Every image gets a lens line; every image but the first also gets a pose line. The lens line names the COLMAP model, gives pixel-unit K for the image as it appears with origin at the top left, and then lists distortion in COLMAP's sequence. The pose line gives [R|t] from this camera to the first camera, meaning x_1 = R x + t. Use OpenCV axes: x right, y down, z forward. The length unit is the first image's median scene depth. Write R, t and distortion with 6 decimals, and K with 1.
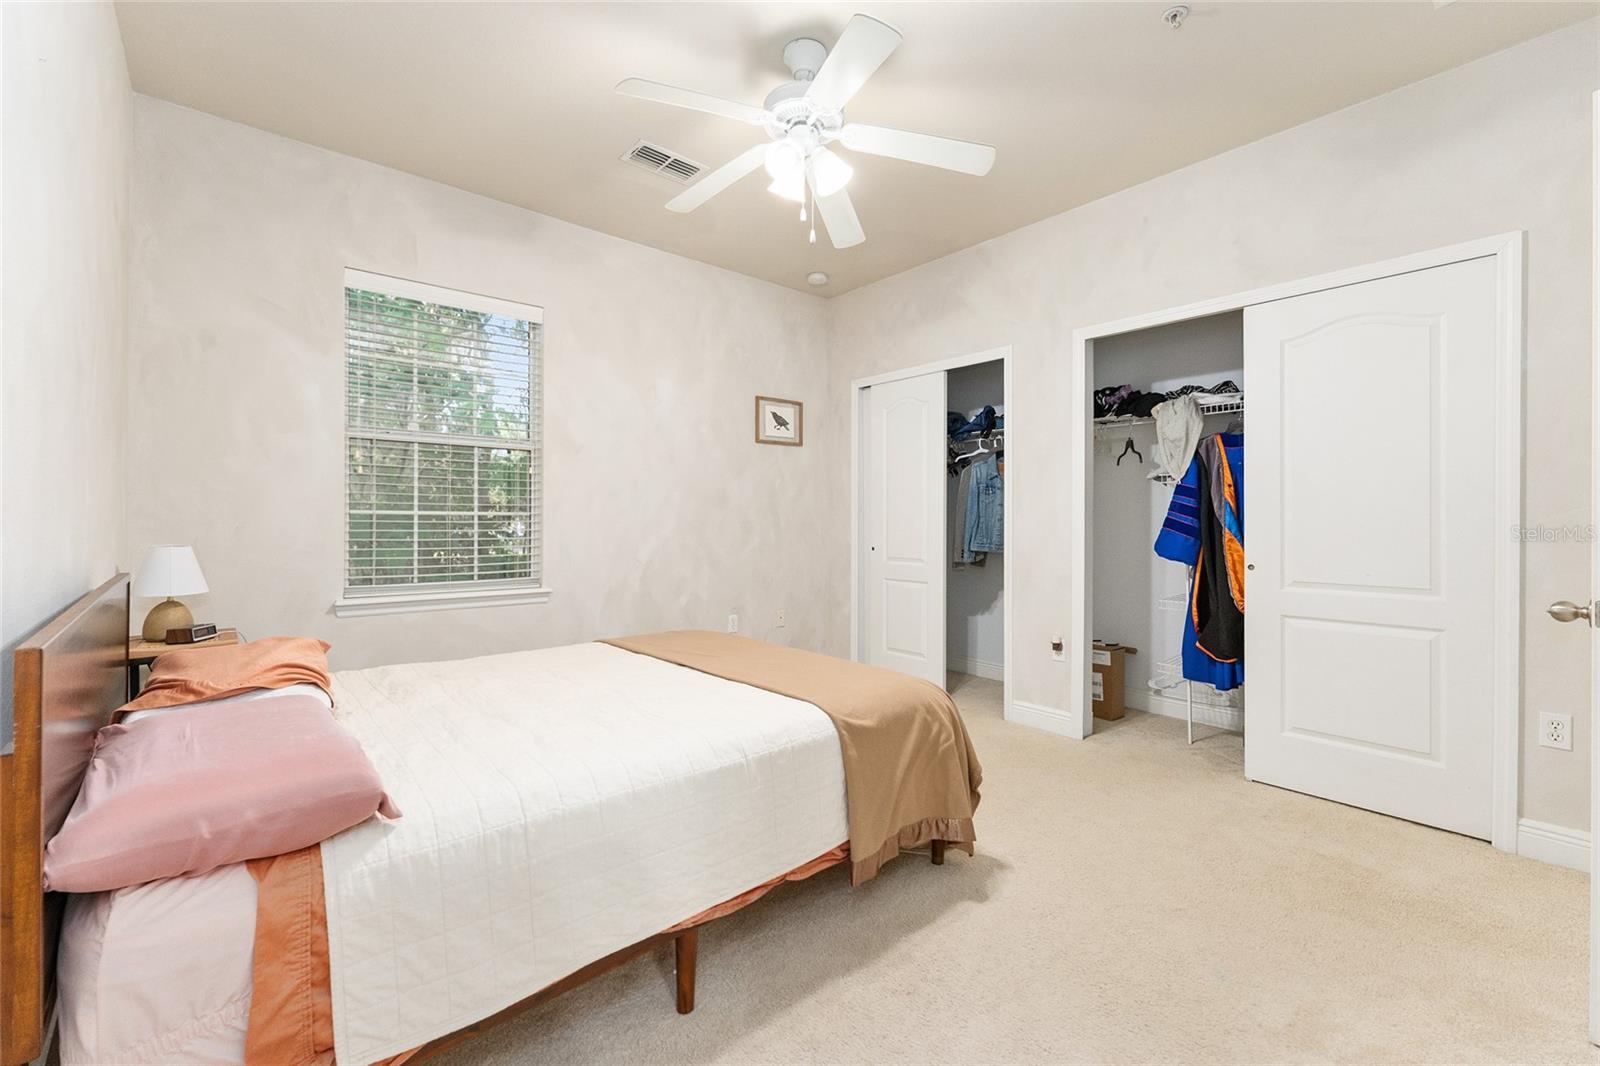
lens RADIAL K [[680.0, 0, 792.2], [0, 680.0, 530.0], [0, 0, 1]] dist [-0.000035, -0.000172]
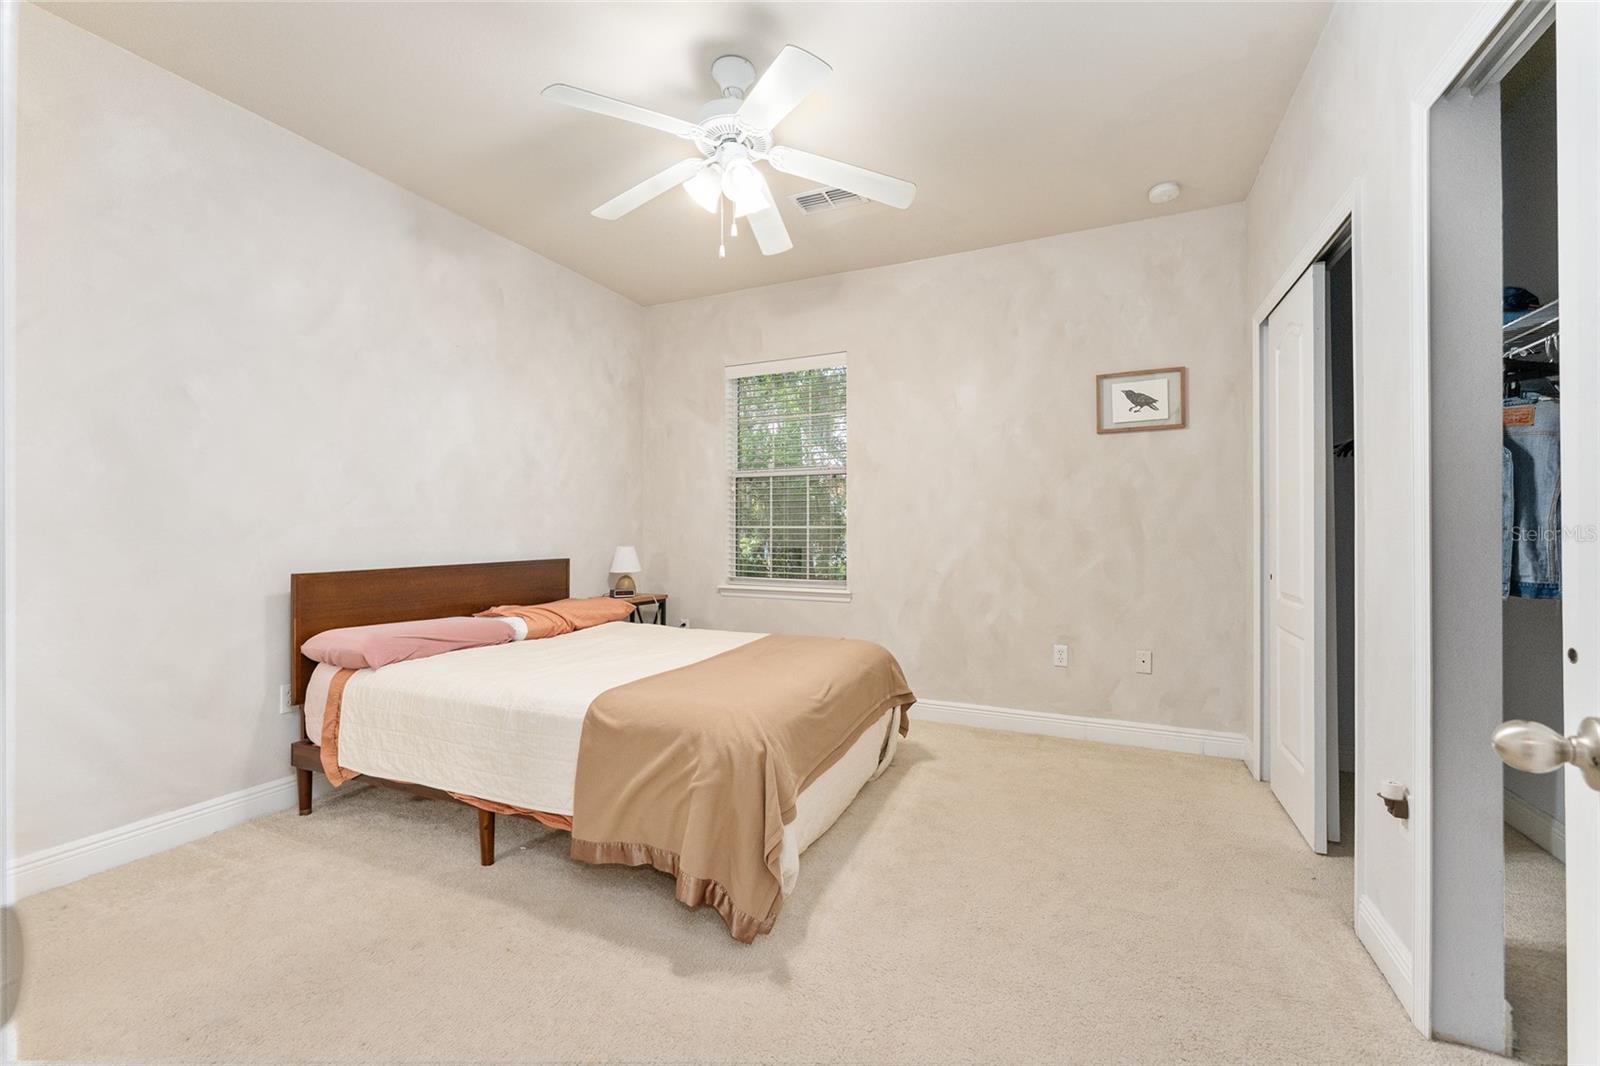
lens RADIAL K [[647.3, 0, 791.7], [0, 647.3, 543.4], [0, 0, 1]] dist [0.000368, 0.000251]
pose [[0.410620, 0.011615, -0.911733, 0.606156], [-0.011550, 0.999905, 0.007536, -0.002689], [0.911734, 0.007436, 0.410715, 0.446783]]
